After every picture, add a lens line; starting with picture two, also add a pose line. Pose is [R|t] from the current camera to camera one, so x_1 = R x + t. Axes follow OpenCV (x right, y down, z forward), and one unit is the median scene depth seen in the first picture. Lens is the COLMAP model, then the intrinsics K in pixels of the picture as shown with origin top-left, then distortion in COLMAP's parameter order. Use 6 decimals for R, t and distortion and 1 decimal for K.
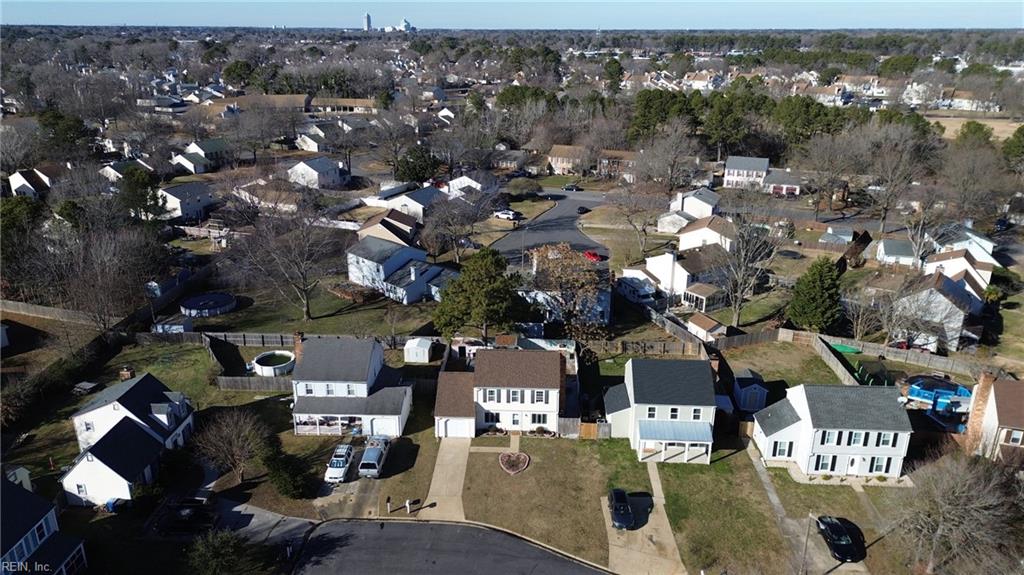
lens RADIAL K [[719.3, 0, 514.1], [0, 719.3, 290.3], [0, 0, 1]] dist [0.094943, -0.098888]
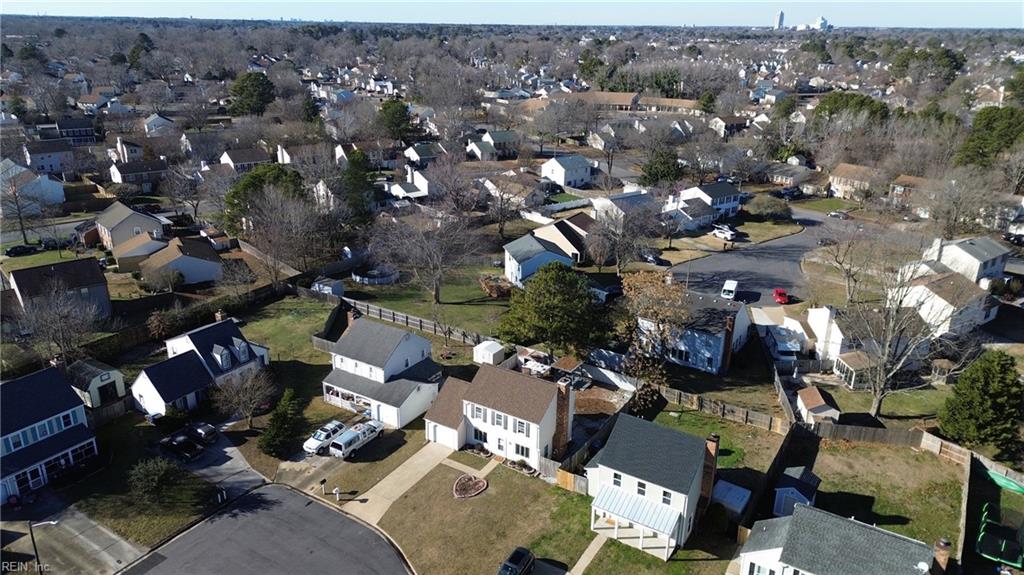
lens RADIAL K [[719.3, 0, 514.1], [0, 719.3, 290.3], [0, 0, 1]] dist [0.094943, -0.098888]
pose [[0.865642, 0.179167, -0.467507, 0.423313], [-0.178509, 0.982856, 0.046139, -0.066075], [0.467758, 0.043514, 0.882785, 0.164927]]
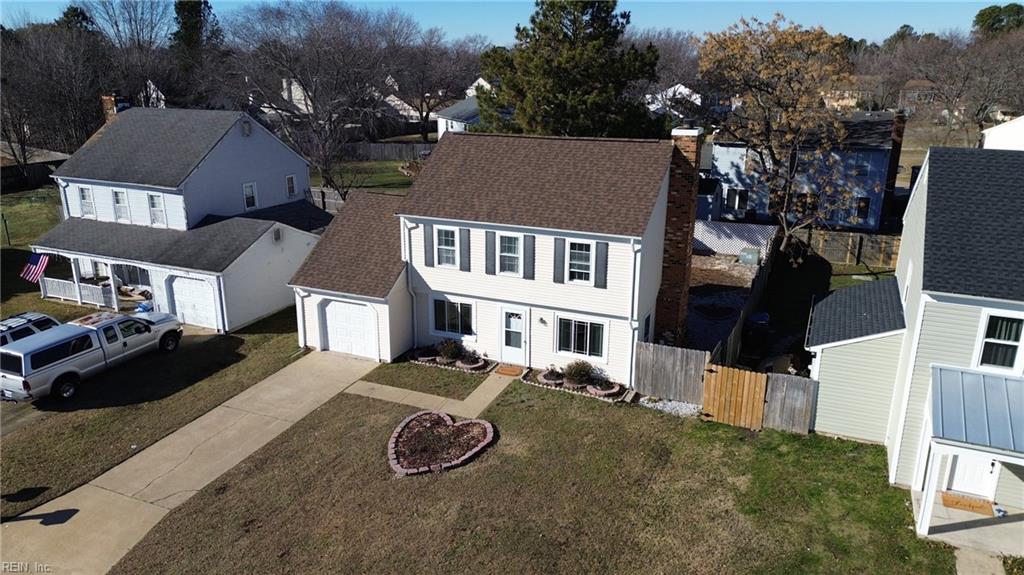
lens RADIAL K [[719.3, 0, 514.1], [0, 719.3, 290.3], [0, 0, 1]] dist [0.094943, -0.098888]
pose [[0.927892, 0.106955, -0.357179, 0.120790], [-0.124489, 0.991870, -0.026392, 0.169418], [0.351452, 0.068954, 0.933663, 0.685155]]
